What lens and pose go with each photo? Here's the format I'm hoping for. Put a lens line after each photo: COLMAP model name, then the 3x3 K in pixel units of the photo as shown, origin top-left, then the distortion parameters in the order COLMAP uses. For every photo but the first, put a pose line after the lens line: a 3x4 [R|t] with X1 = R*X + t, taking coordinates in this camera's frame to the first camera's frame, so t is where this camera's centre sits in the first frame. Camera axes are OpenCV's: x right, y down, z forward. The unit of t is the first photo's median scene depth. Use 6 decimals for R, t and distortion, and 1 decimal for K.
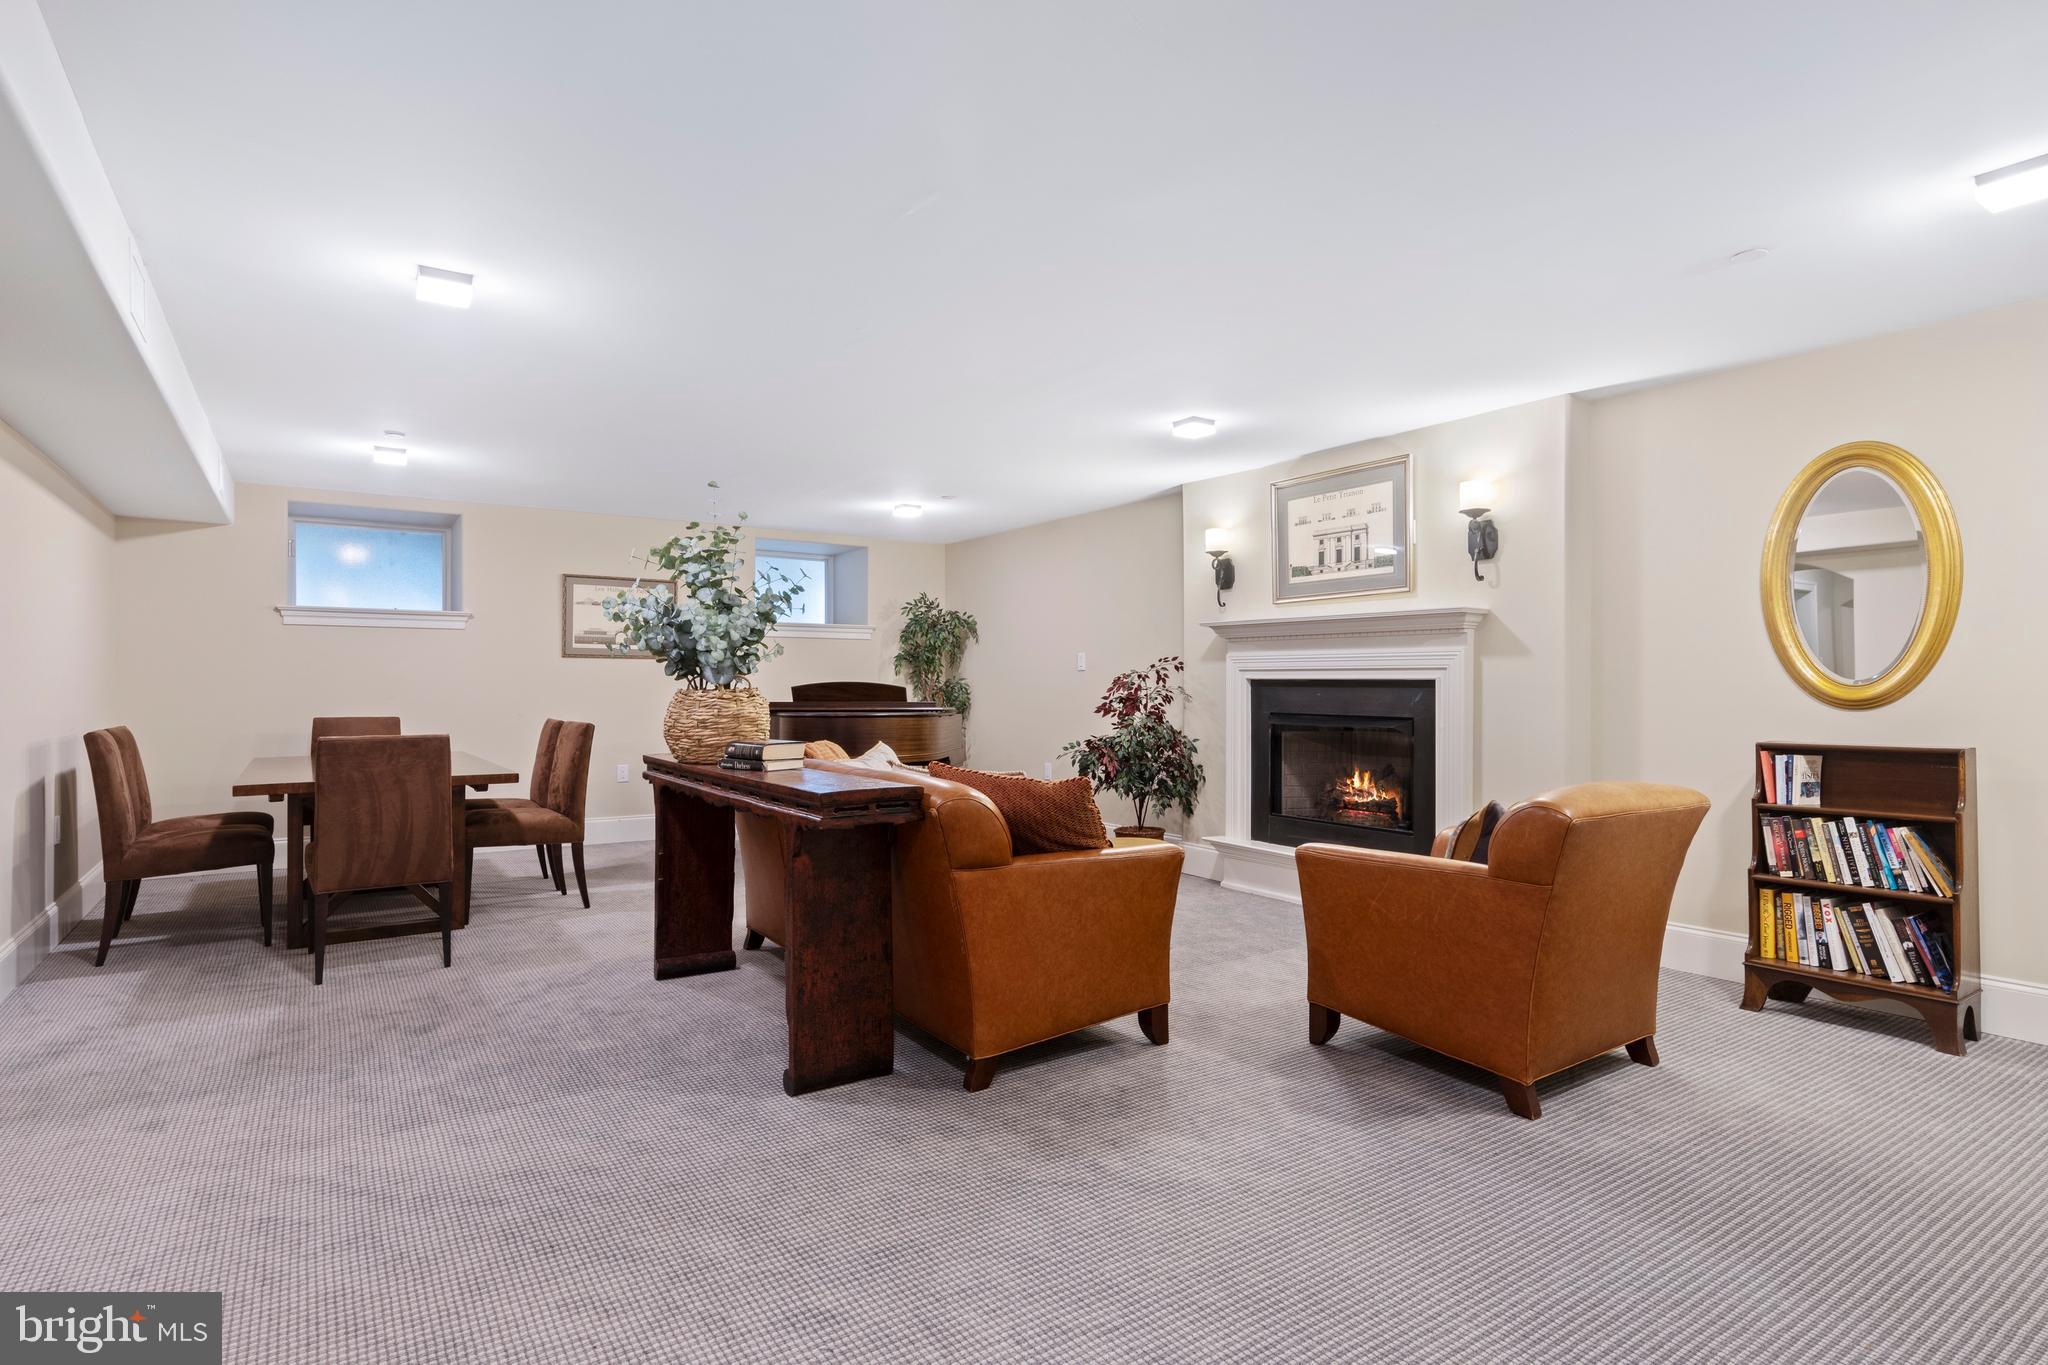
lens RADIAL K [[1048.8, 0, 1022.8], [0, 1048.8, 683.2], [0, 0, 1]] dist [0.010682, -0.003853]
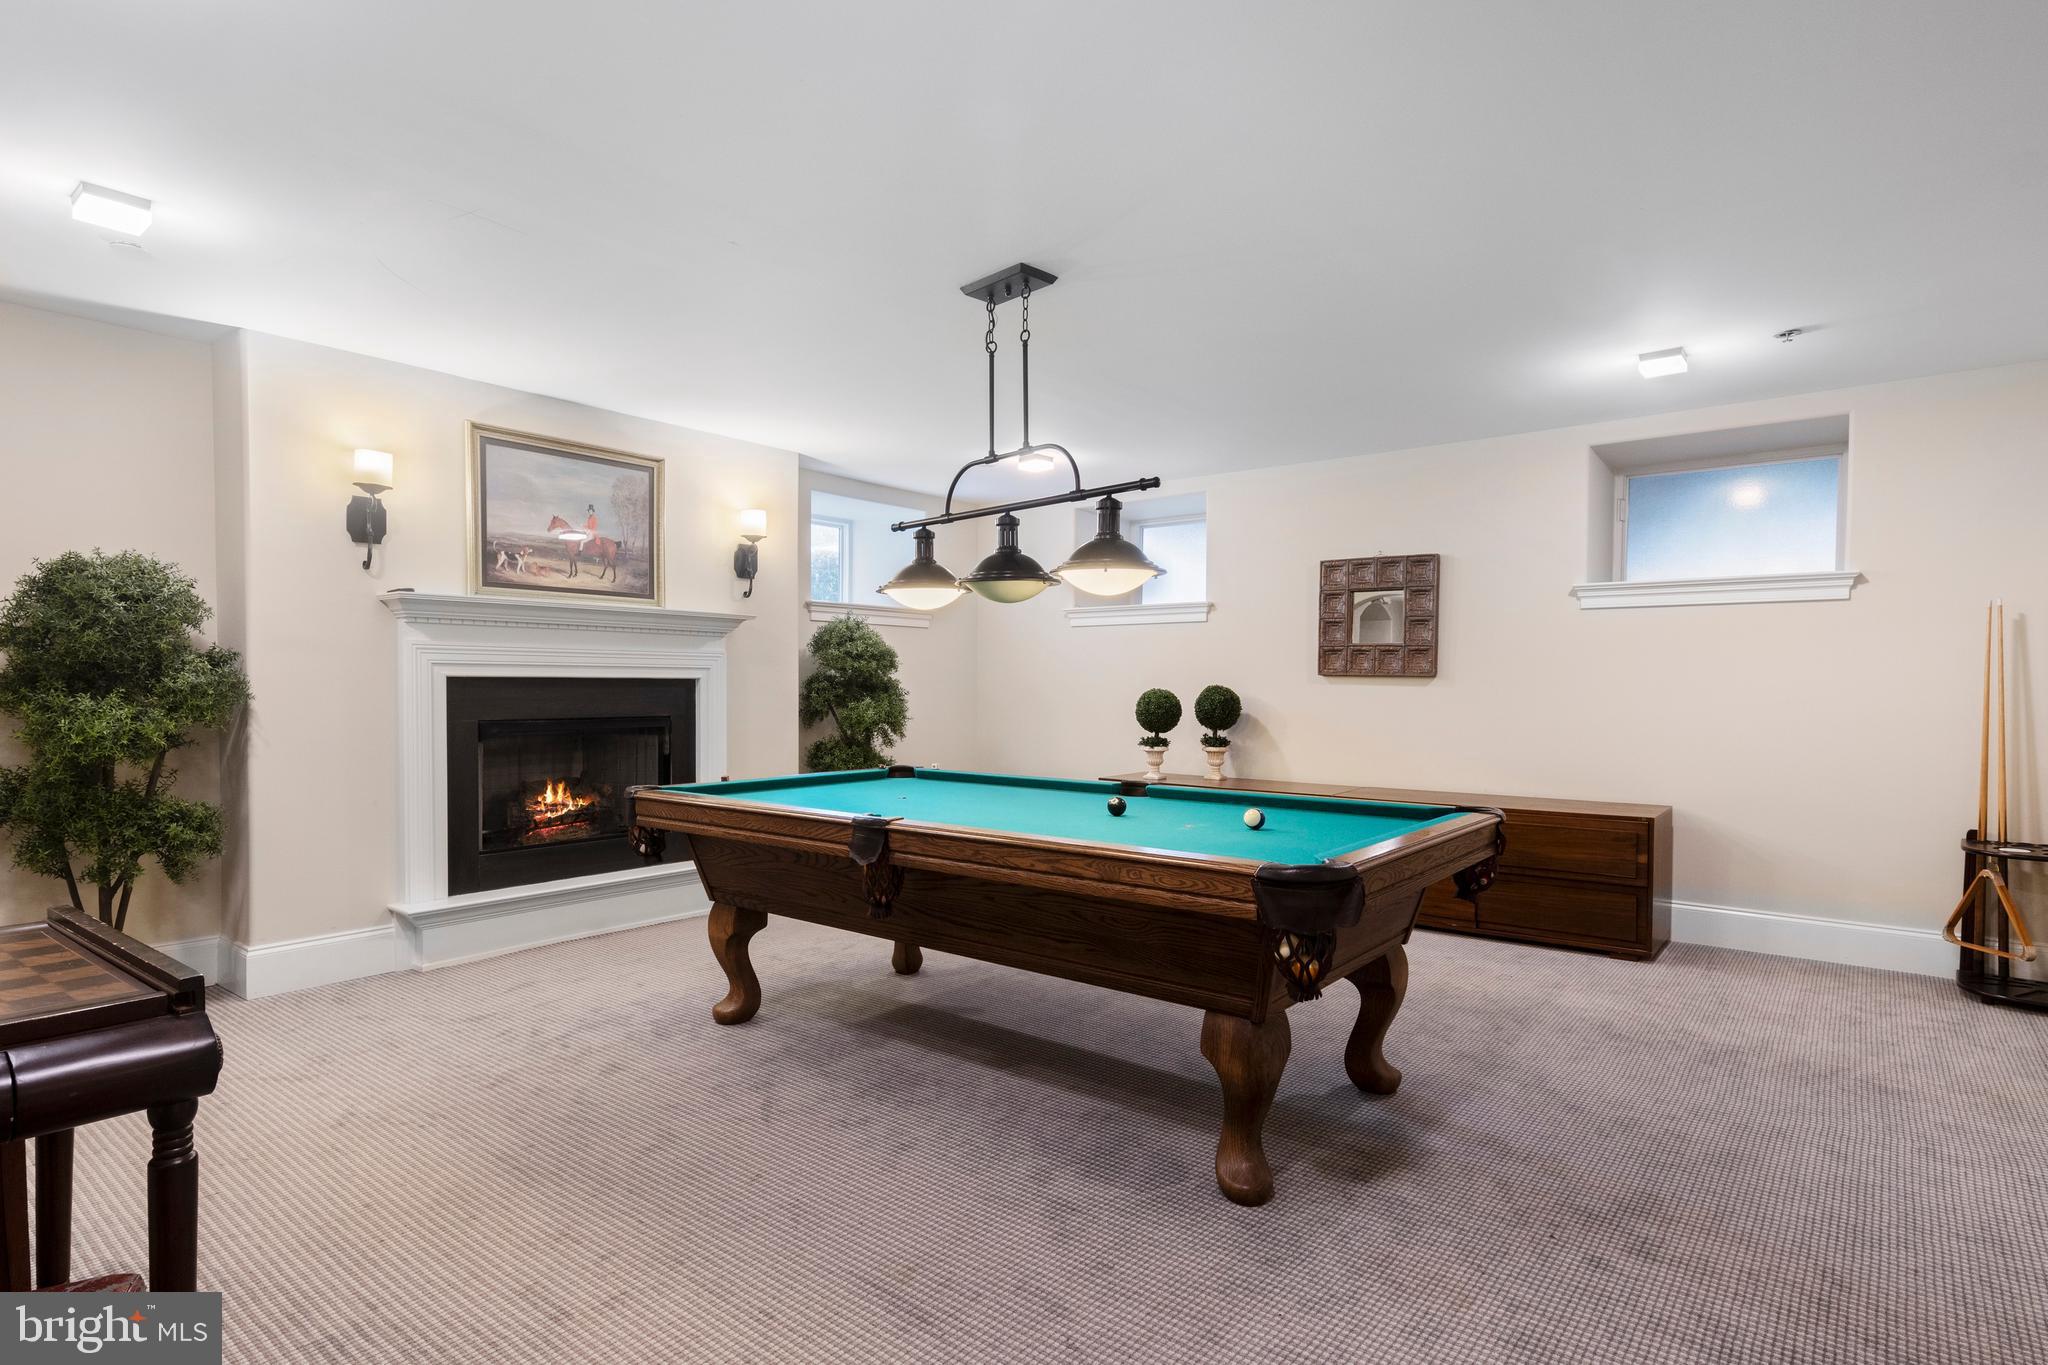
lens RADIAL K [[1048.8, 0, 1022.8], [0, 1048.8, 683.2], [0, 0, 1]] dist [0.010682, -0.003853]
pose [[-0.288609, -0.016415, 0.957306, -0.647118], [-0.004016, 0.999865, 0.015934, -0.016651], [-0.957439, 0.000754, -0.288635, 0.876912]]
